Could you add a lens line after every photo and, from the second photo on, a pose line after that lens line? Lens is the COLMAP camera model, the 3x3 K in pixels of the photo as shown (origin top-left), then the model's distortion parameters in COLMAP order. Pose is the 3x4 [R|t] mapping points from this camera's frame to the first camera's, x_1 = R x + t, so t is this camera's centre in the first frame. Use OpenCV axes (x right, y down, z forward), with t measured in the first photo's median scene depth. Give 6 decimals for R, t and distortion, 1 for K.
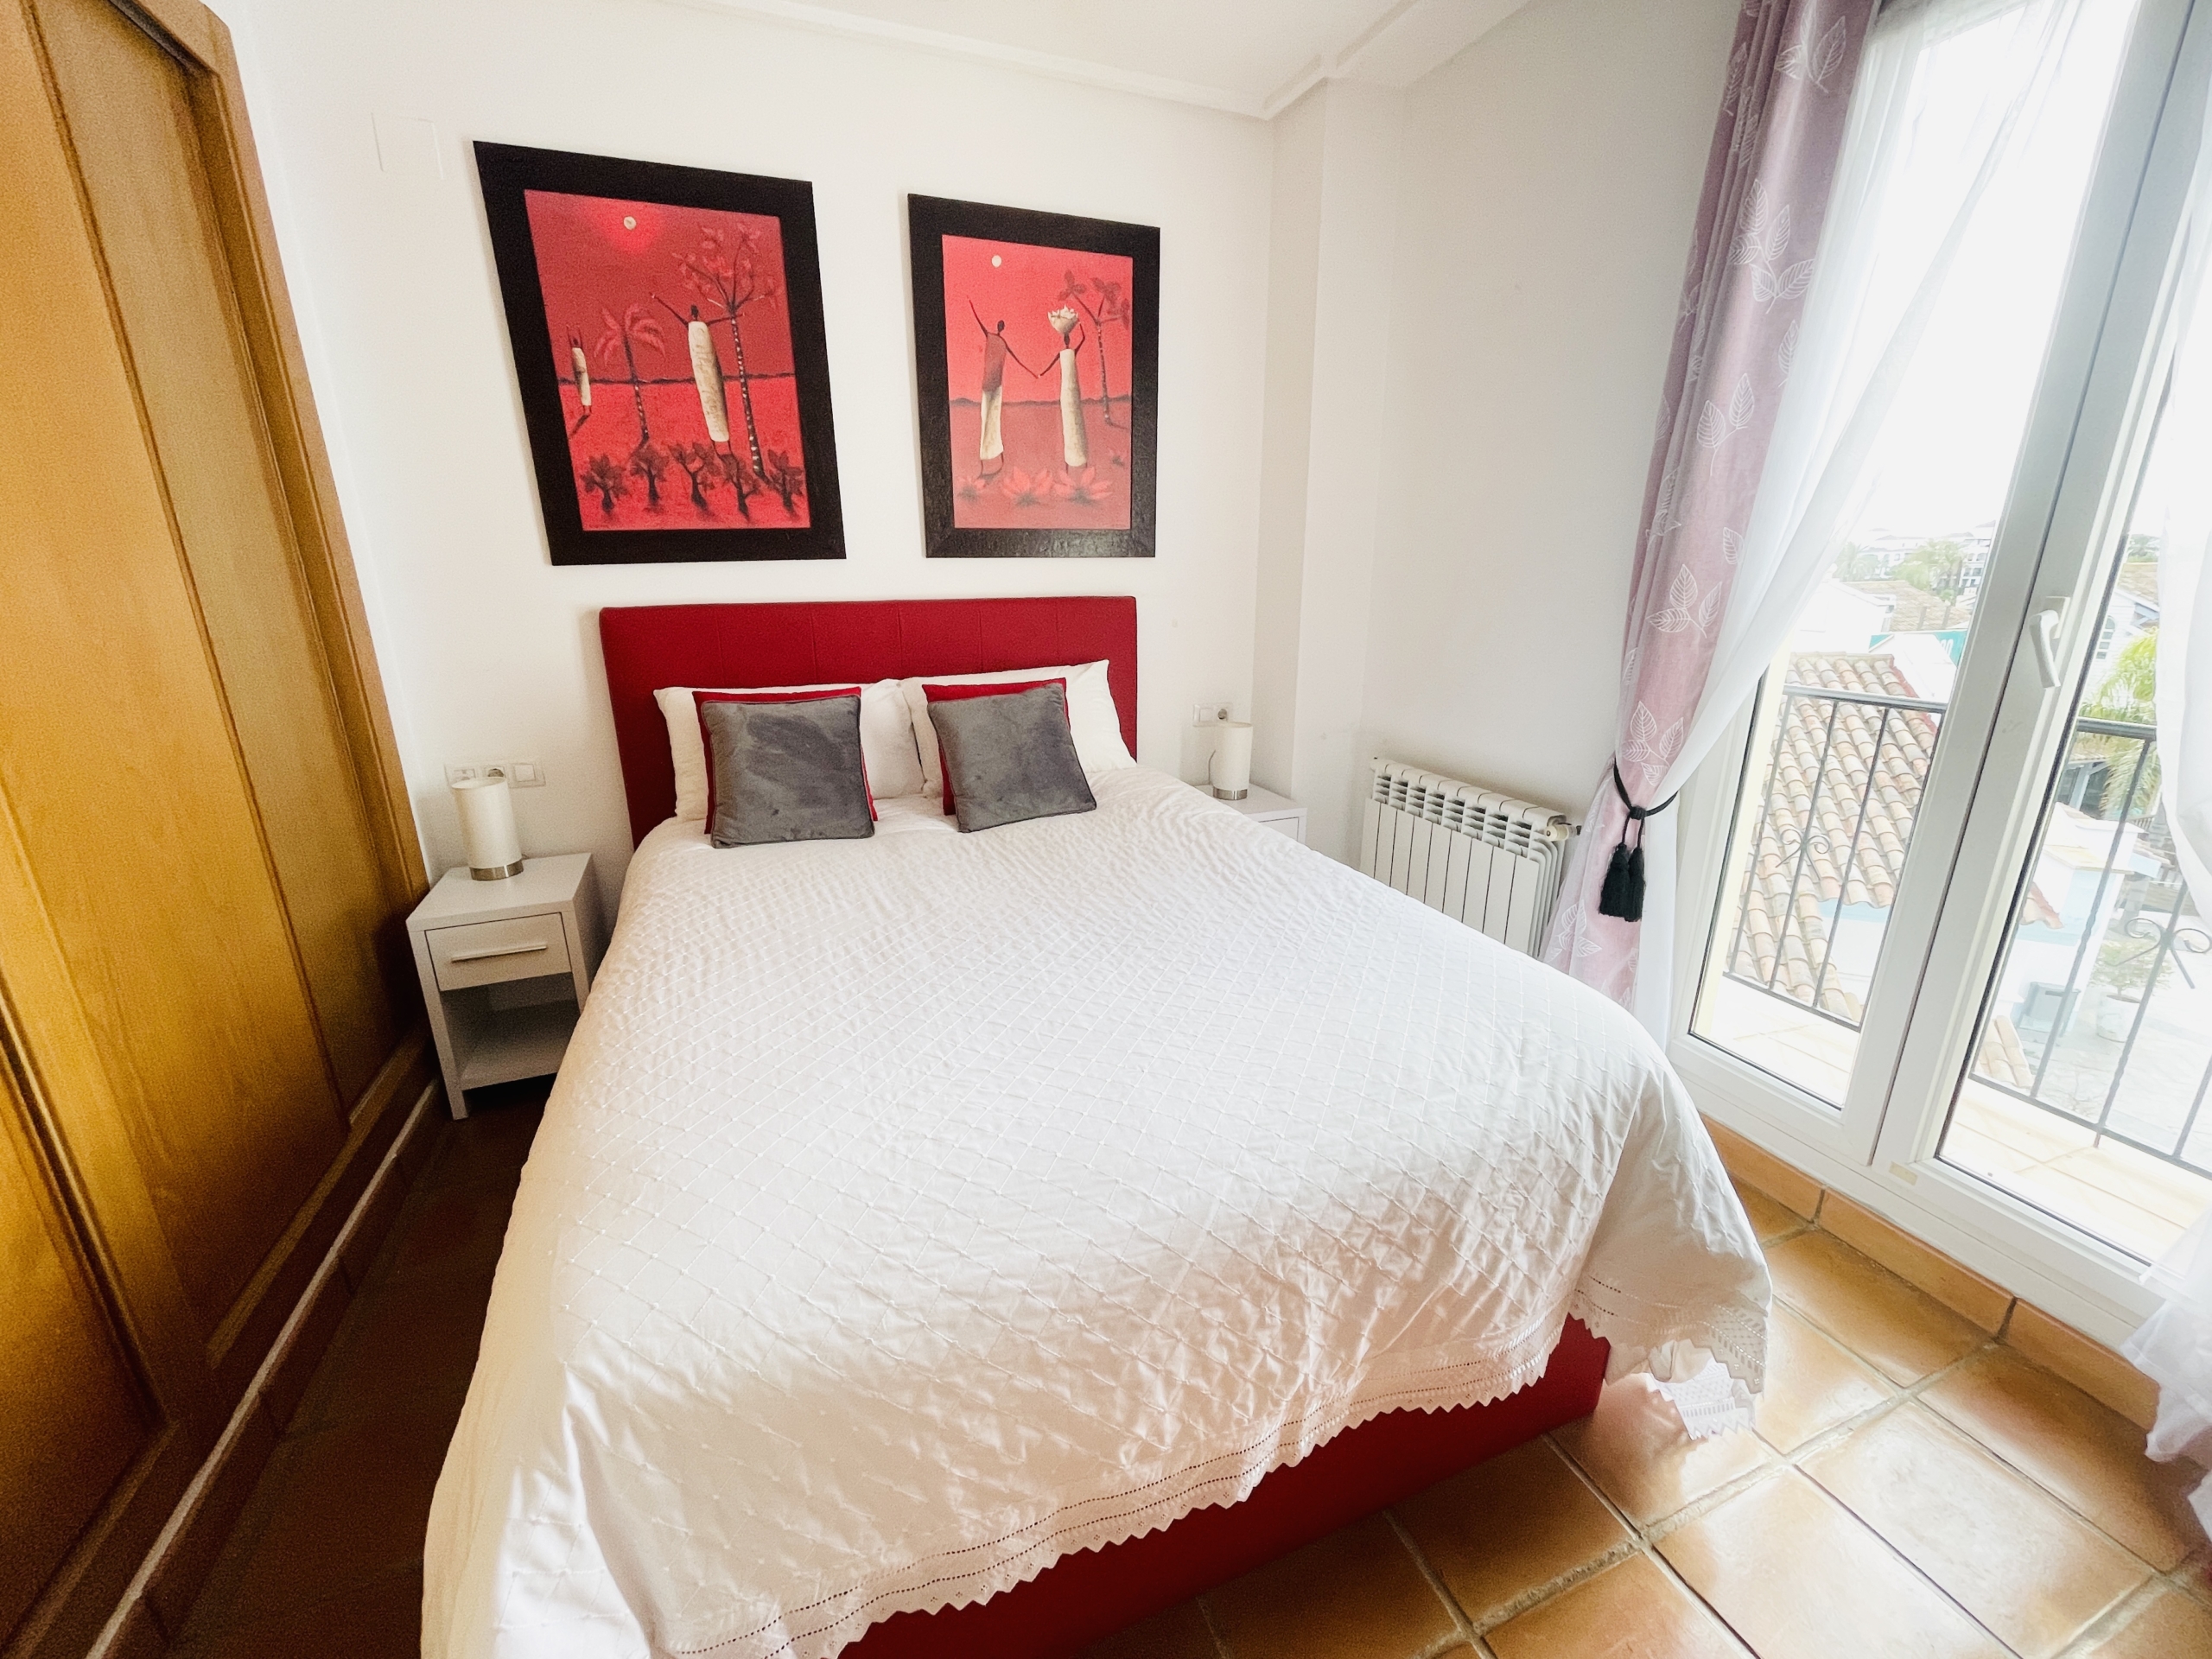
lens RADIAL K [[889.7, 0, 1103.2], [0, 889.7, 818.0], [0, 0, 1]] dist [-0.003421, 0.000772]
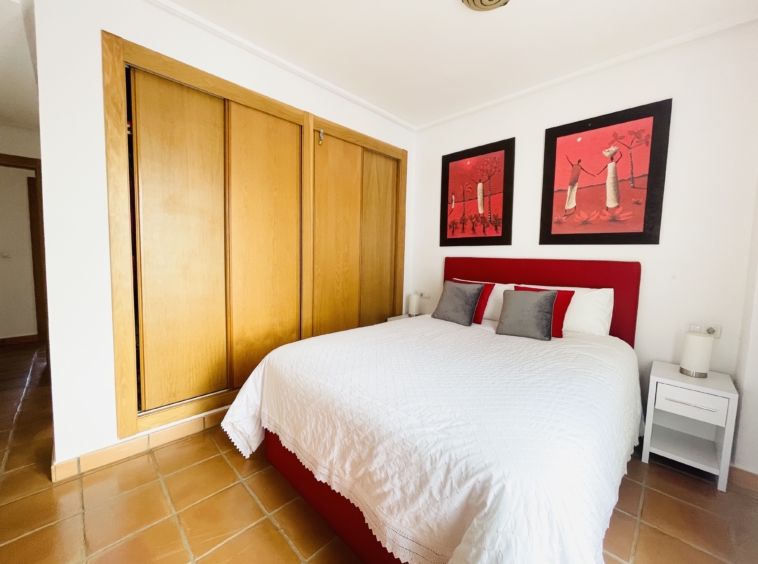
lens RADIAL K [[304.9, 0, 379.4], [0, 304.9, 279.8], [0, 0, 1]] dist [-0.003421, 0.000772]
pose [[0.408080, 0.090298, -0.908470, 0.531552], [-0.284211, 0.958213, -0.032424, -0.011144], [0.867580, 0.271429, 0.416691, 0.203760]]
